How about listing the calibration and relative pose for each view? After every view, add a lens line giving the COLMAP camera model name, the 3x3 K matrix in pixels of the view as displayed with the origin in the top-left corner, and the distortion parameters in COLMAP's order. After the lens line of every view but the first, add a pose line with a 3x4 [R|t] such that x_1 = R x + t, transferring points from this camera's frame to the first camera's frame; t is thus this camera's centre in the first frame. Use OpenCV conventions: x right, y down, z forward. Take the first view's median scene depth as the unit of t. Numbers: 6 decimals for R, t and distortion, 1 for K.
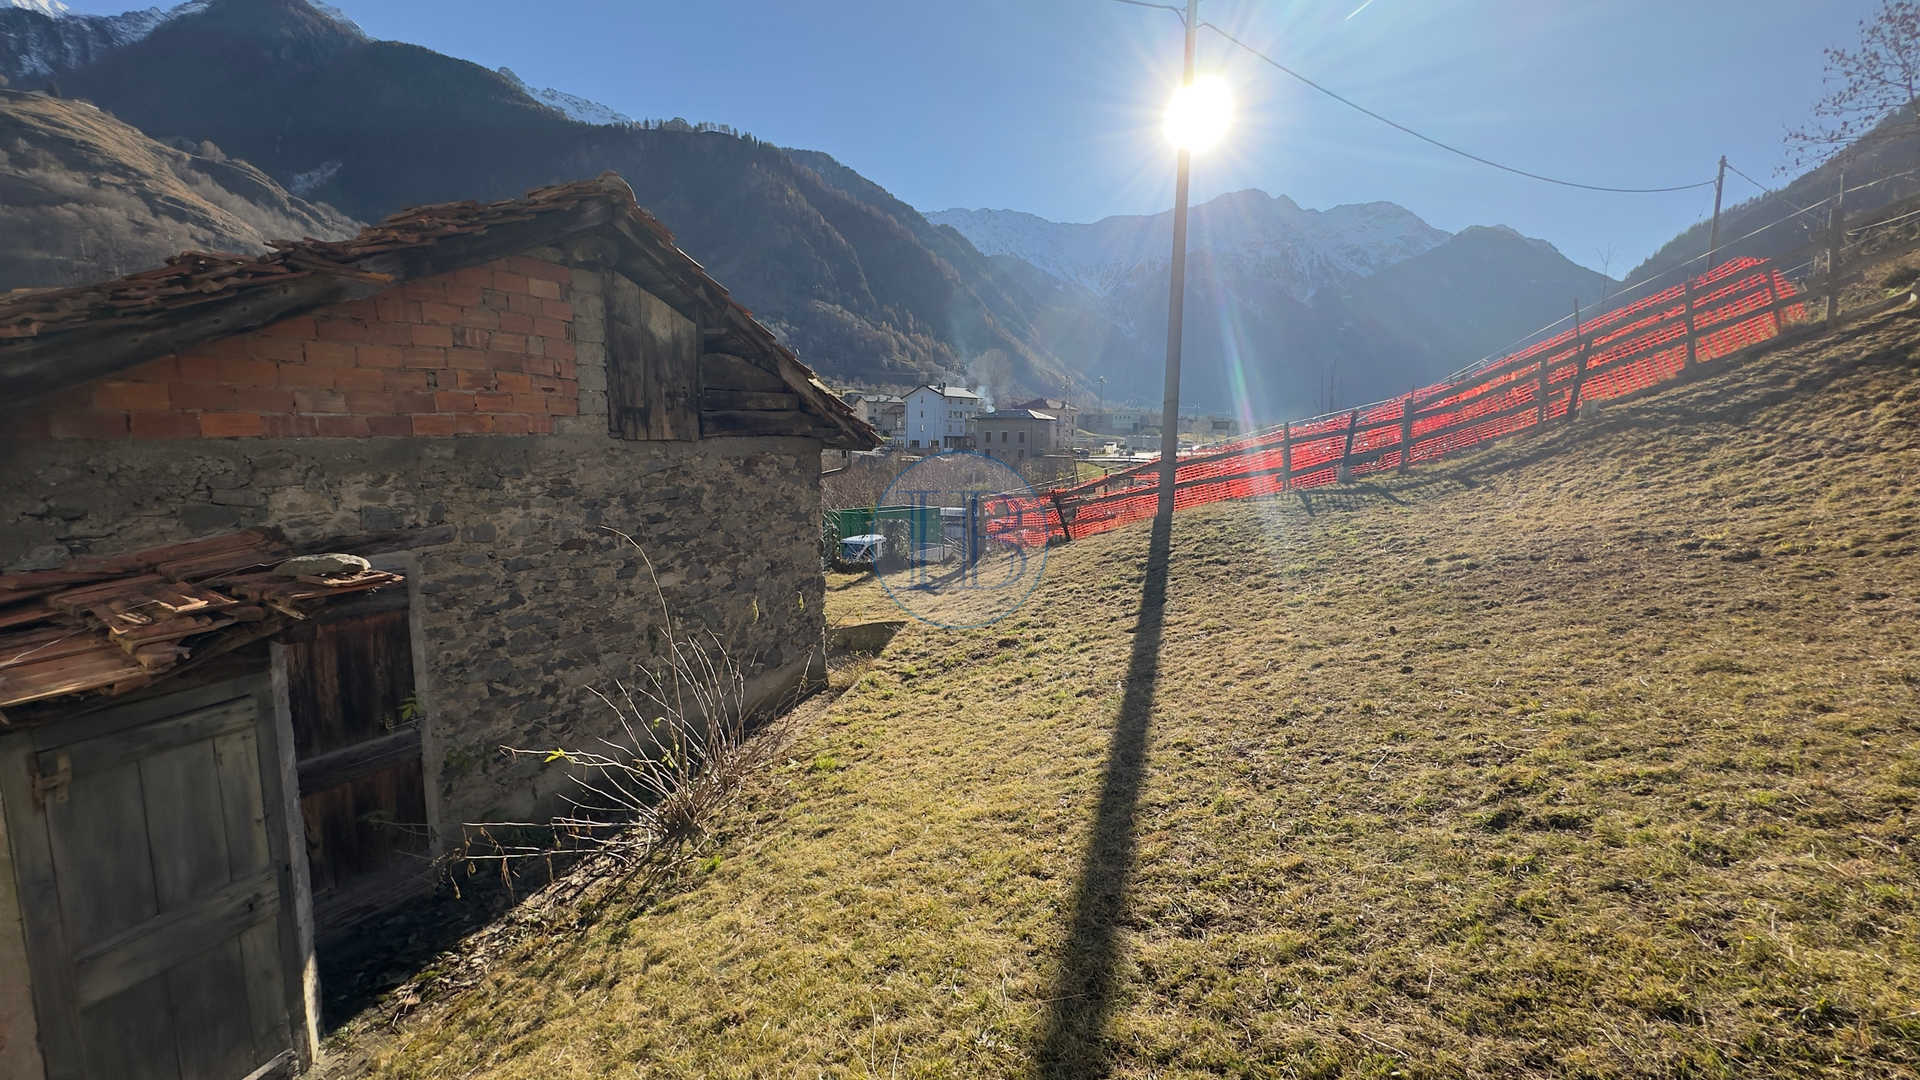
lens RADIAL K [[765.0, 0, 961.3], [0, 765.0, 538.9], [0, 0, 1]] dist [-0.004922, 0.001075]
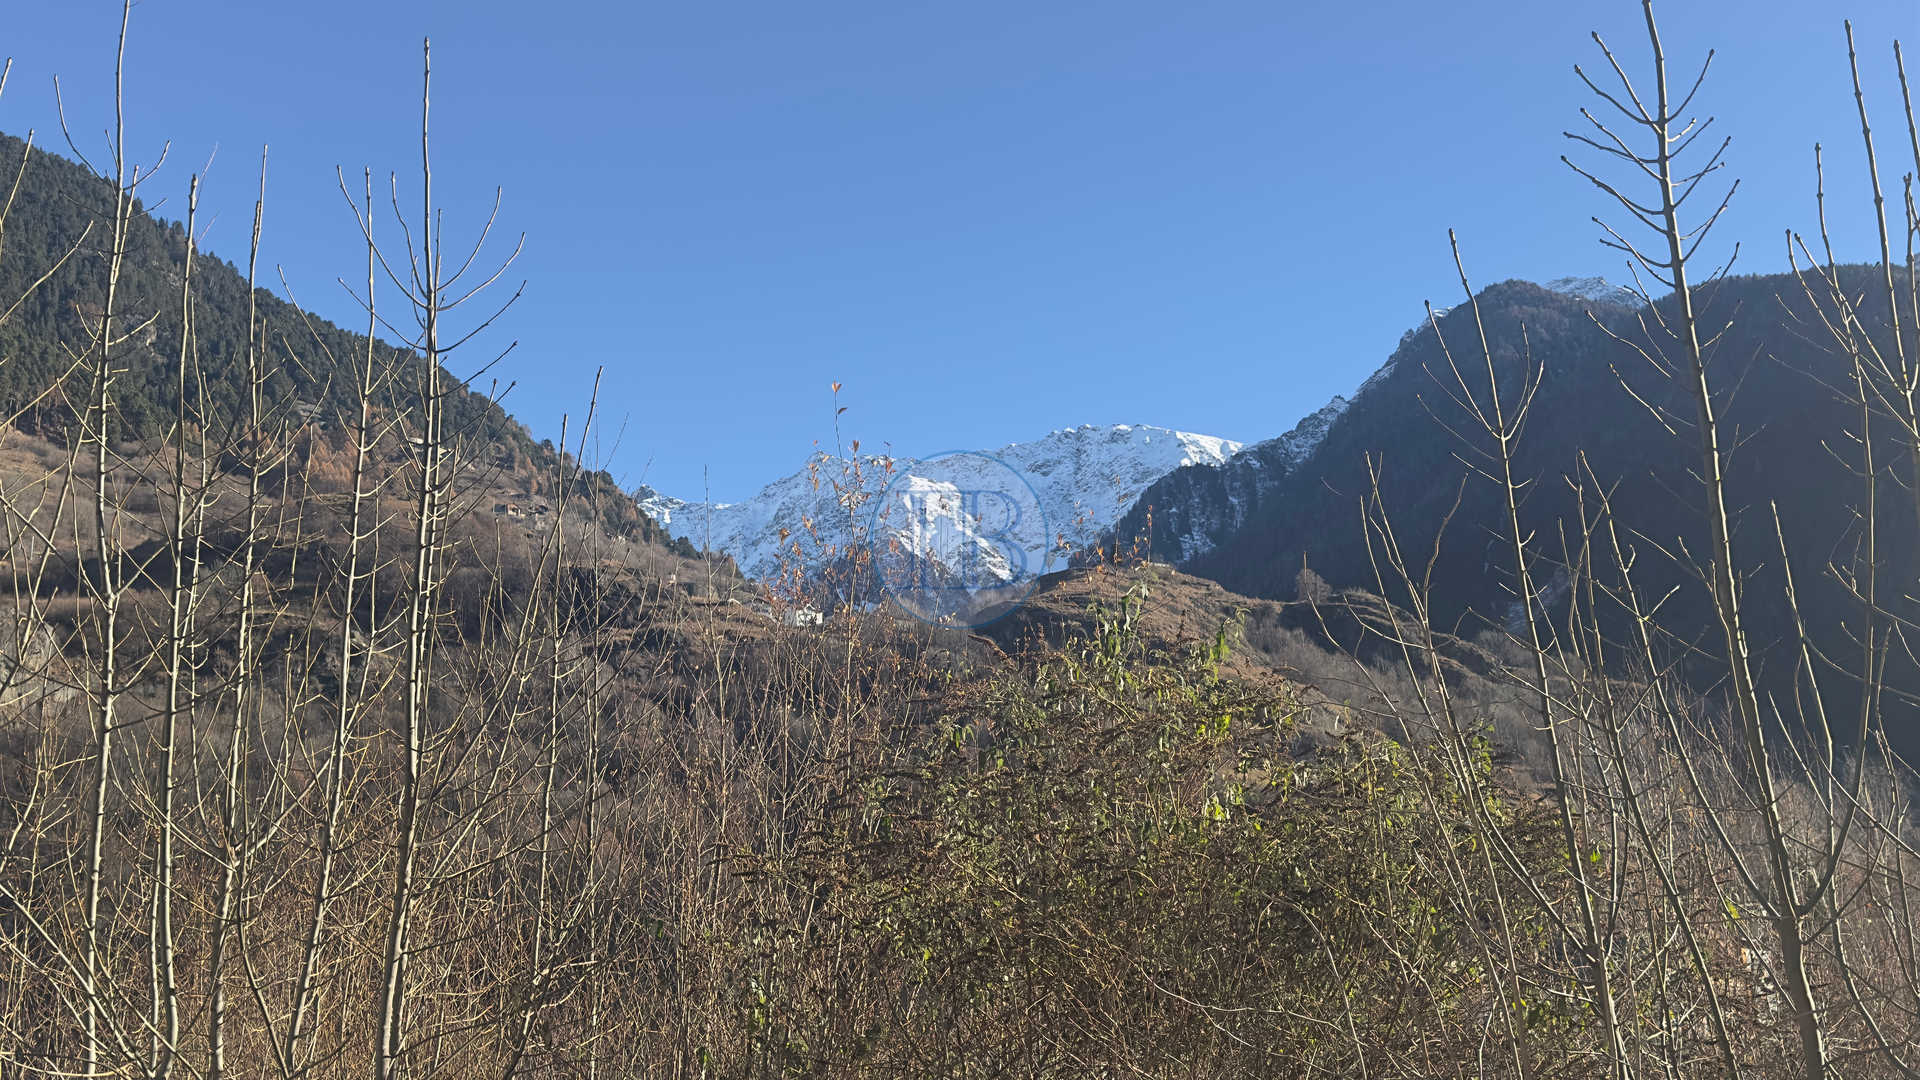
lens RADIAL K [[2045.4, 0, 932.3], [0, 2045.4, 543.5], [0, 0, 1]] dist [0.185867, 0.000000]
pose [[0.524046, -0.275258, -0.805983, 0.026368], [-0.075047, 0.927729, -0.365632, -0.016611], [0.848377, 0.252095, 0.465515, 0.290375]]
